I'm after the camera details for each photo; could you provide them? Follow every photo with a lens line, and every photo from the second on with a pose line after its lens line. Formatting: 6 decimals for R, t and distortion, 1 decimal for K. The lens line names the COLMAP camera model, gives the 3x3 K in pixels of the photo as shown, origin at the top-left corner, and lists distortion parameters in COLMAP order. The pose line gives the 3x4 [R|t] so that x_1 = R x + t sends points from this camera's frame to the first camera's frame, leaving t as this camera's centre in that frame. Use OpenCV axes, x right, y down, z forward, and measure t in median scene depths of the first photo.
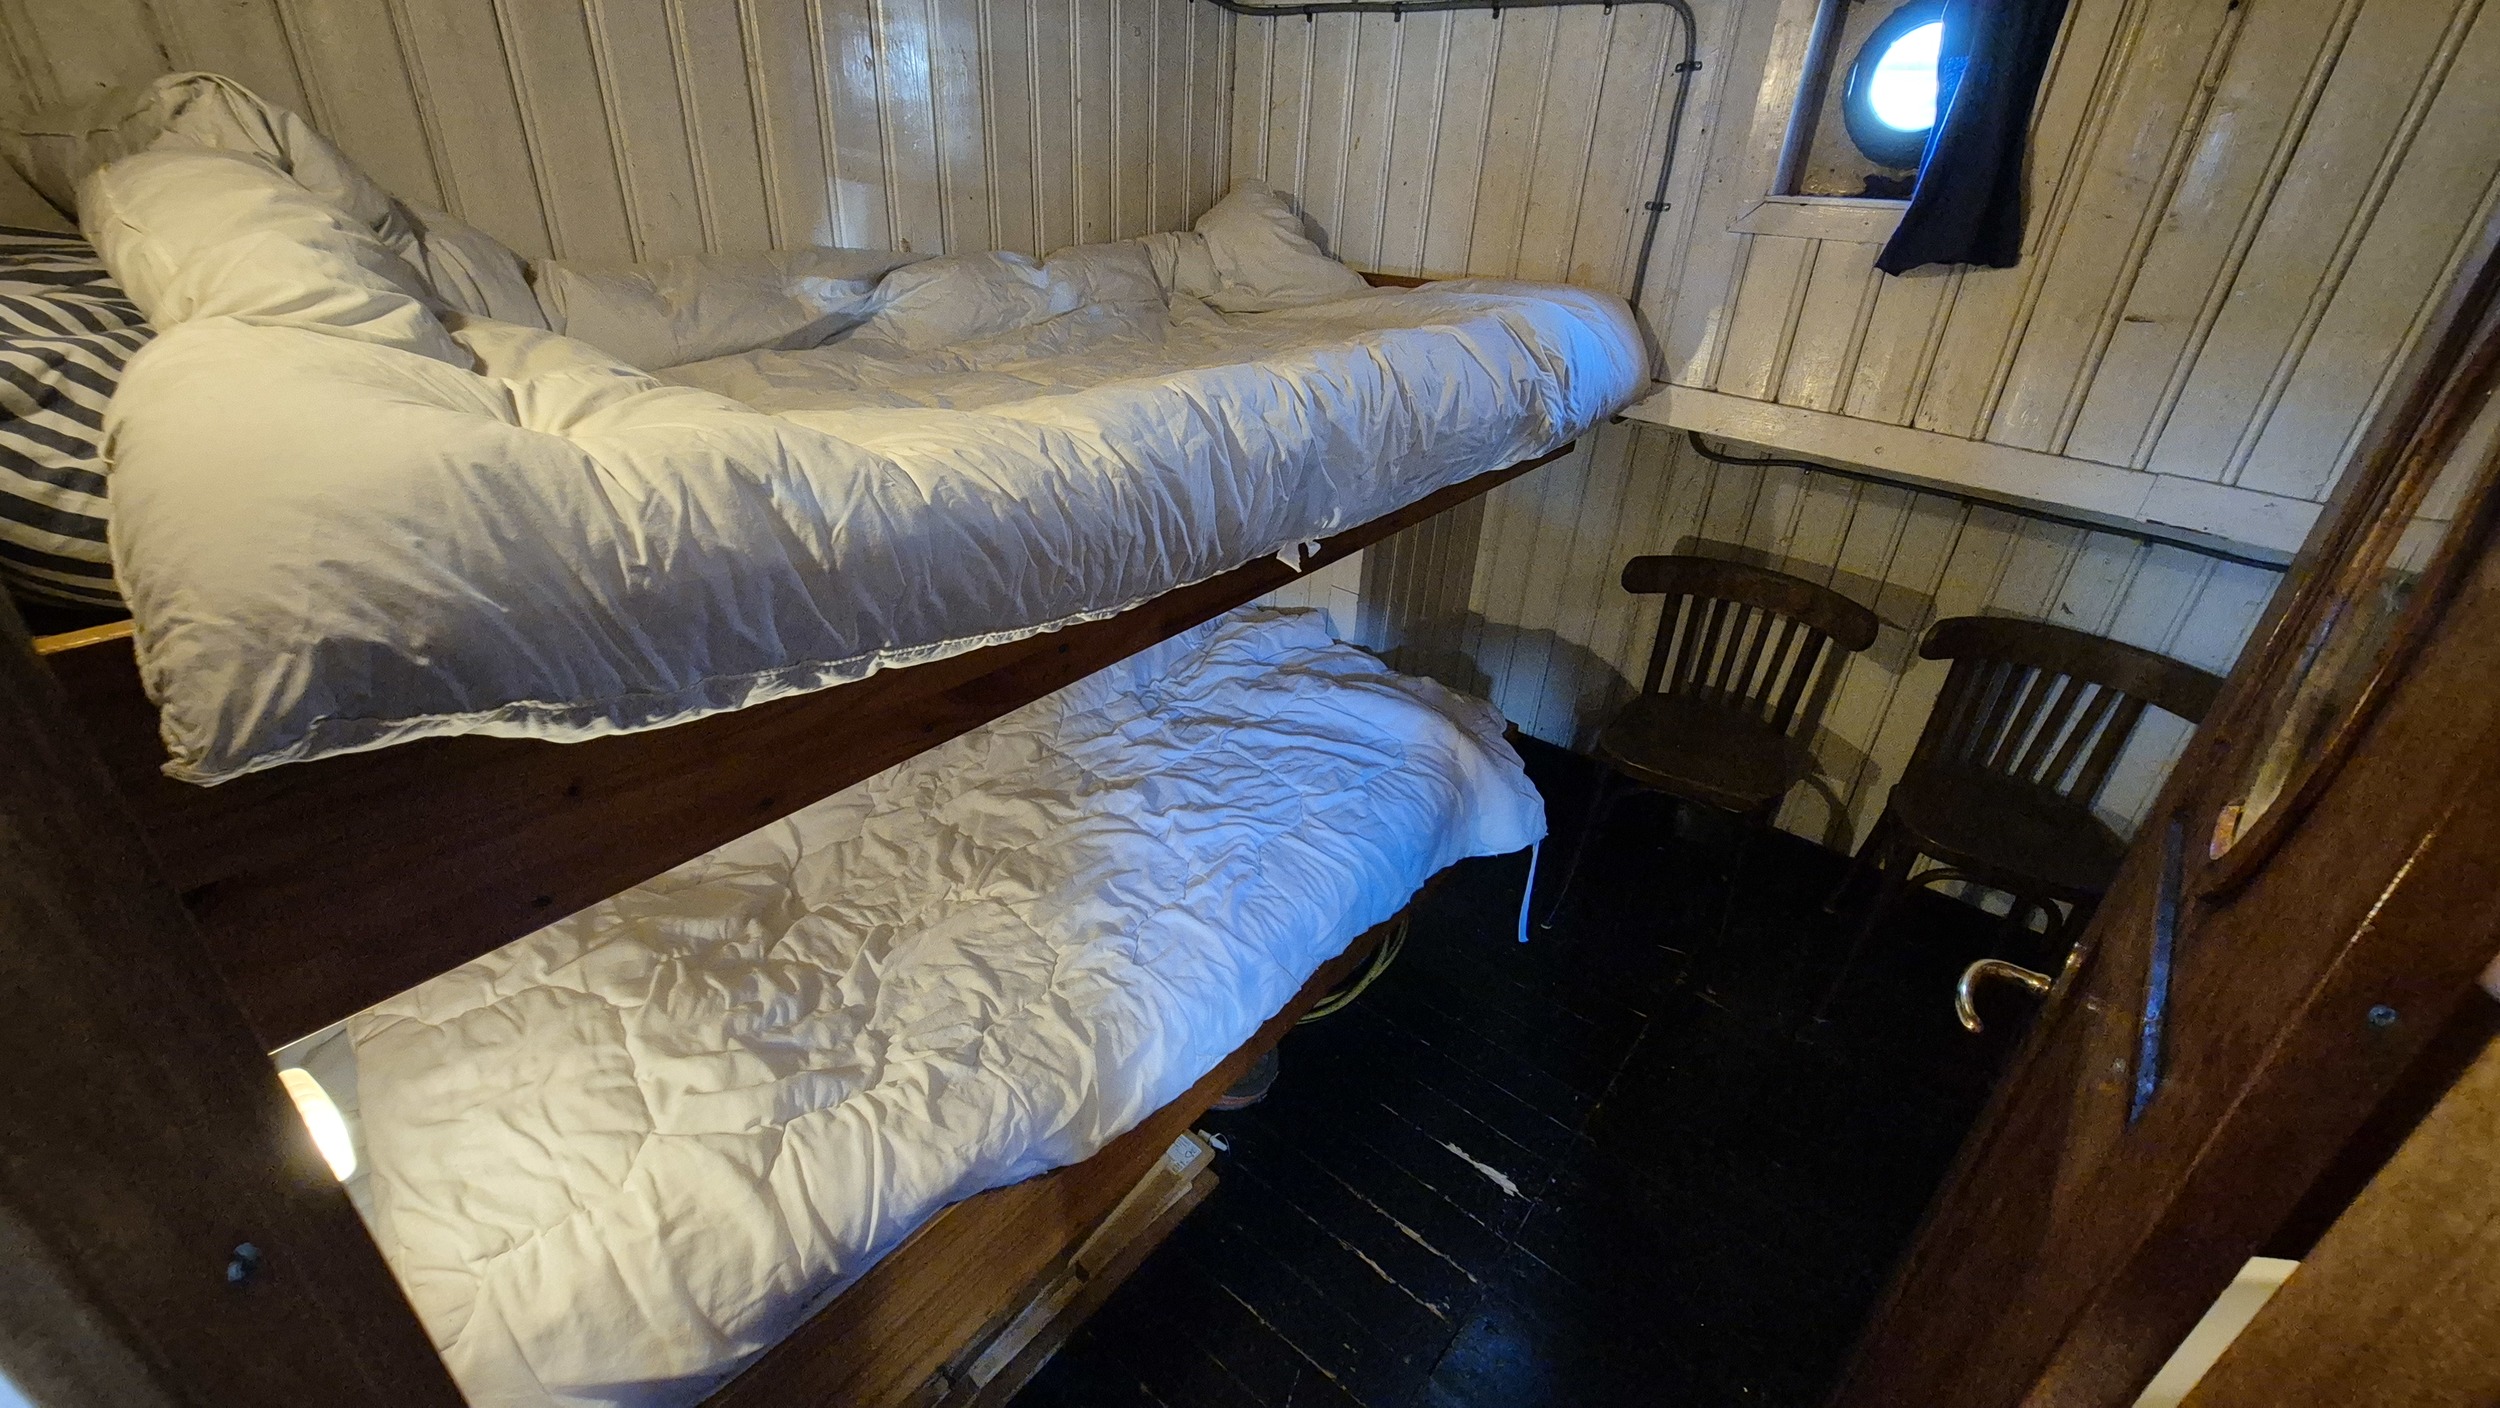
lens RADIAL K [[1024.7, 0, 1249.5], [0, 1024.7, 704.0], [0, 0, 1]] dist [0.002264, -0.000615]
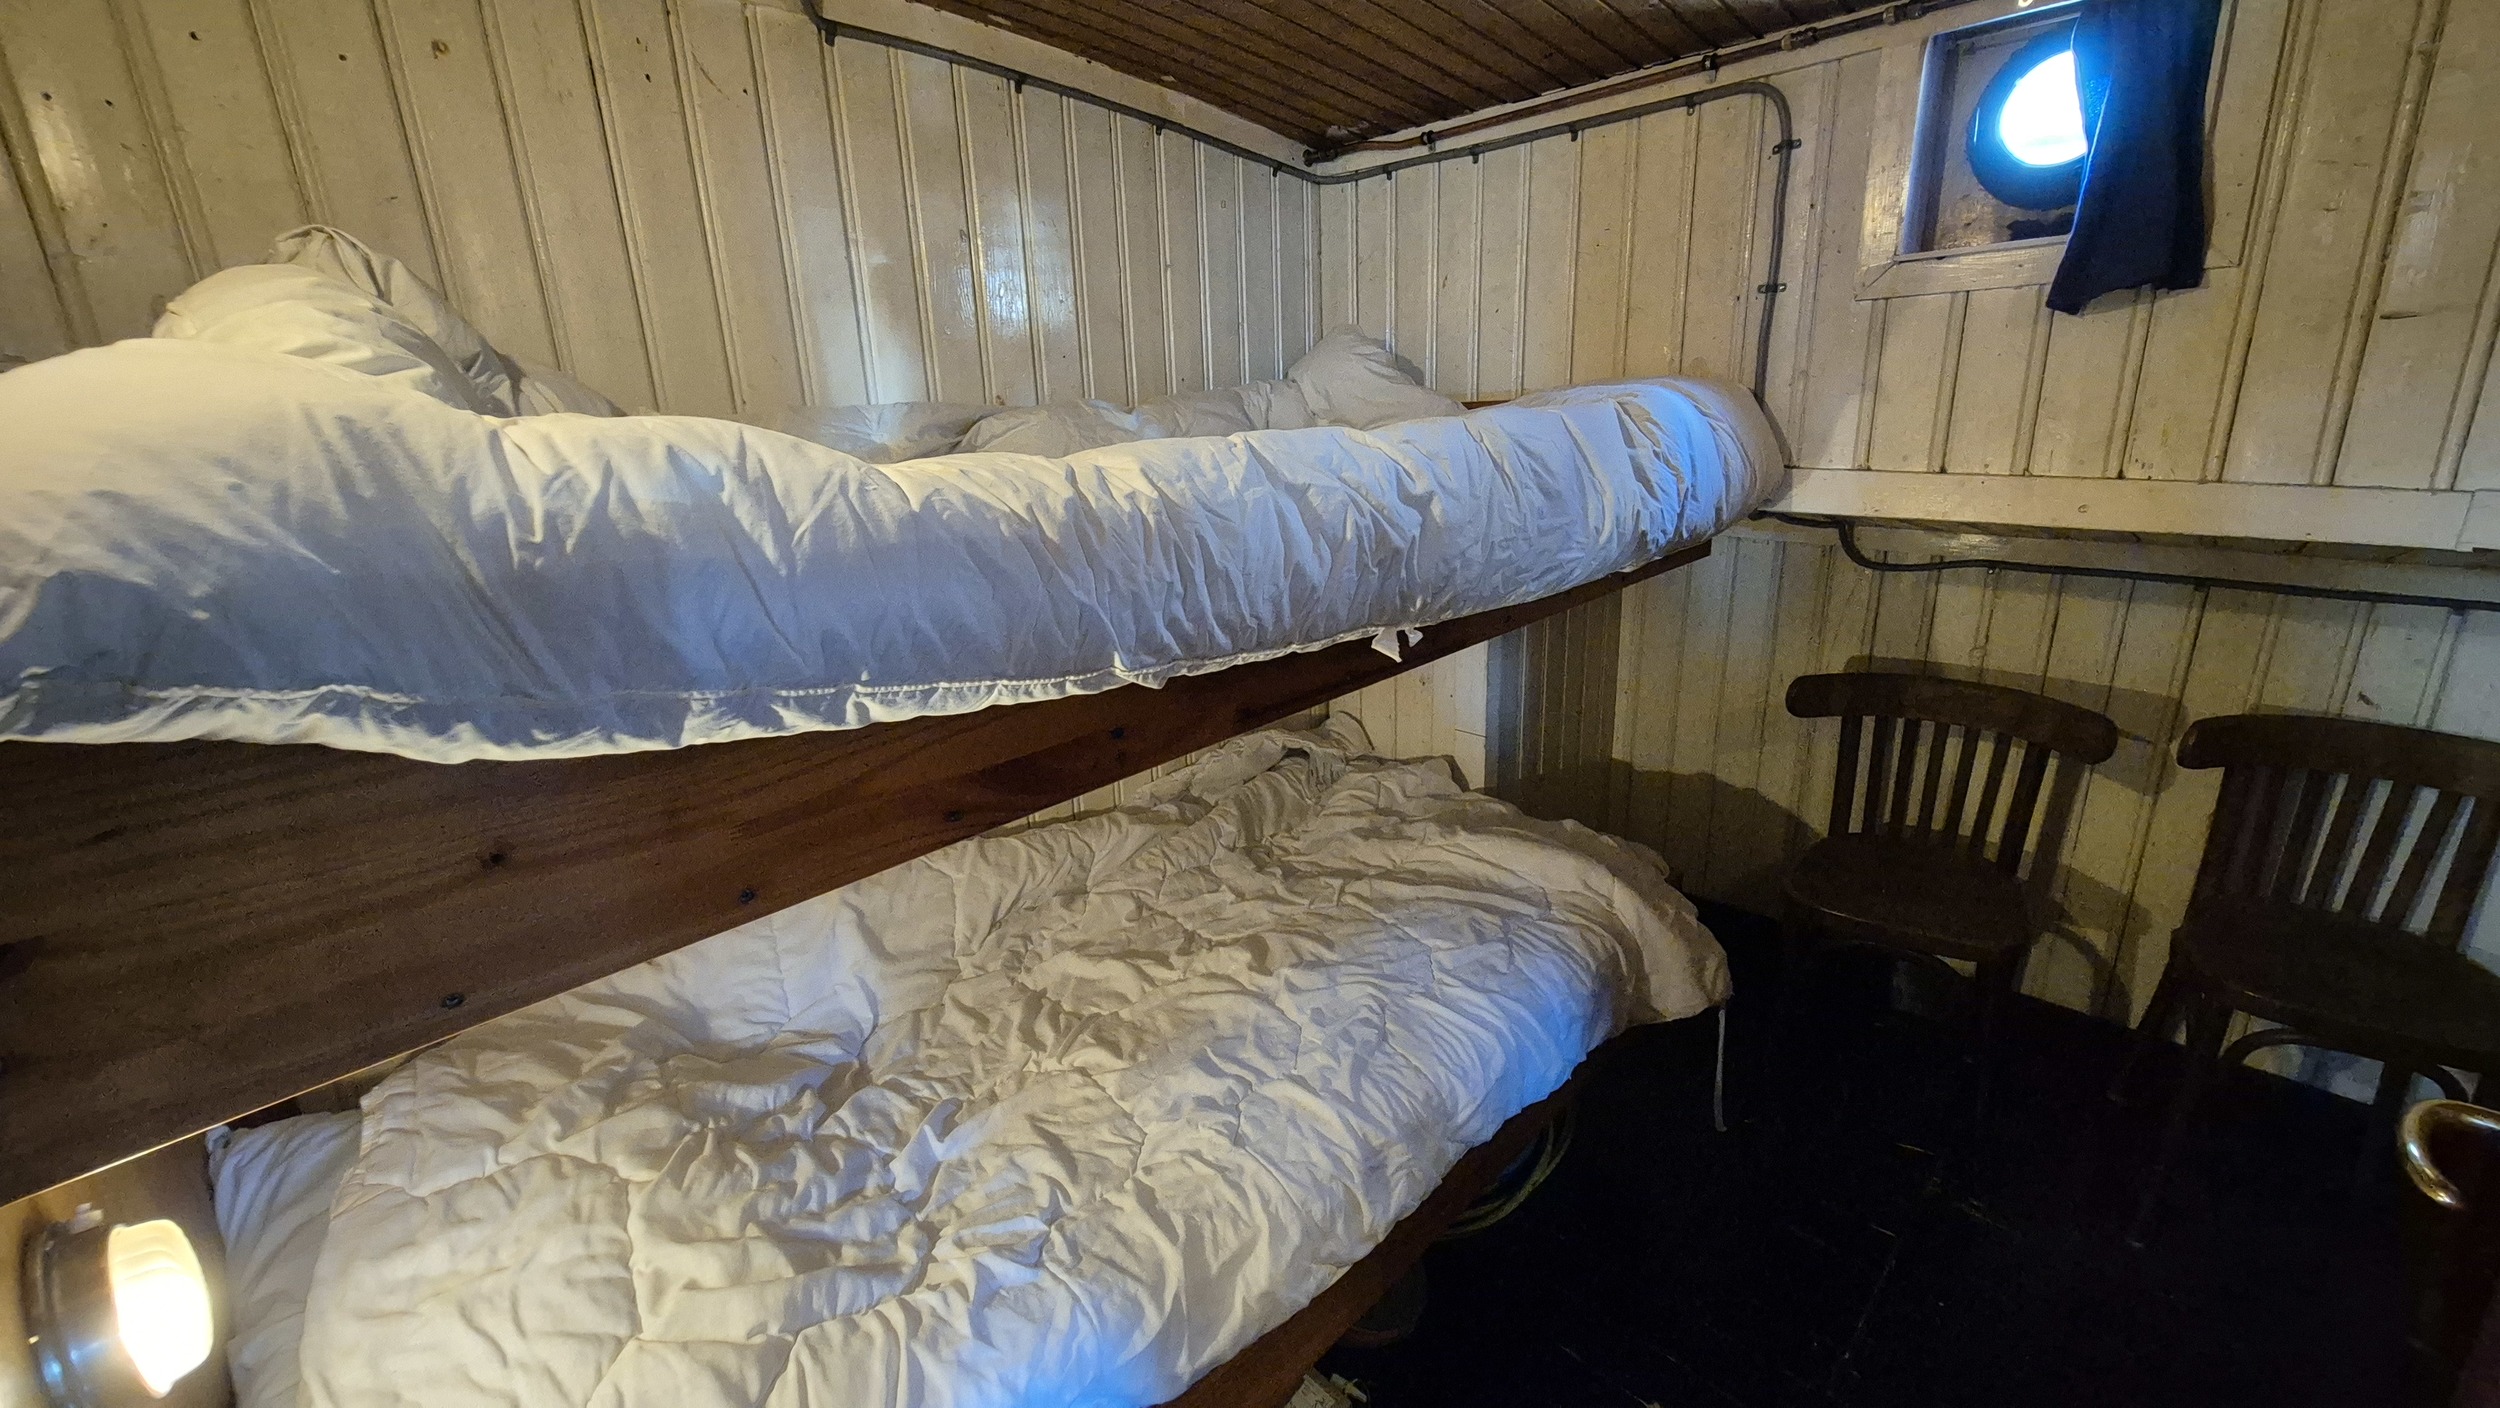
lens RADIAL K [[1024.7, 0, 1246.9], [0, 1024.7, 698.7], [0, 0, 1]] dist [0.002264, -0.000615]
pose [[0.989506, -0.058840, -0.131966, 0.028743], [0.031204, 0.978797, -0.202444, 0.063824], [0.141080, 0.196202, 0.970361, 0.110366]]
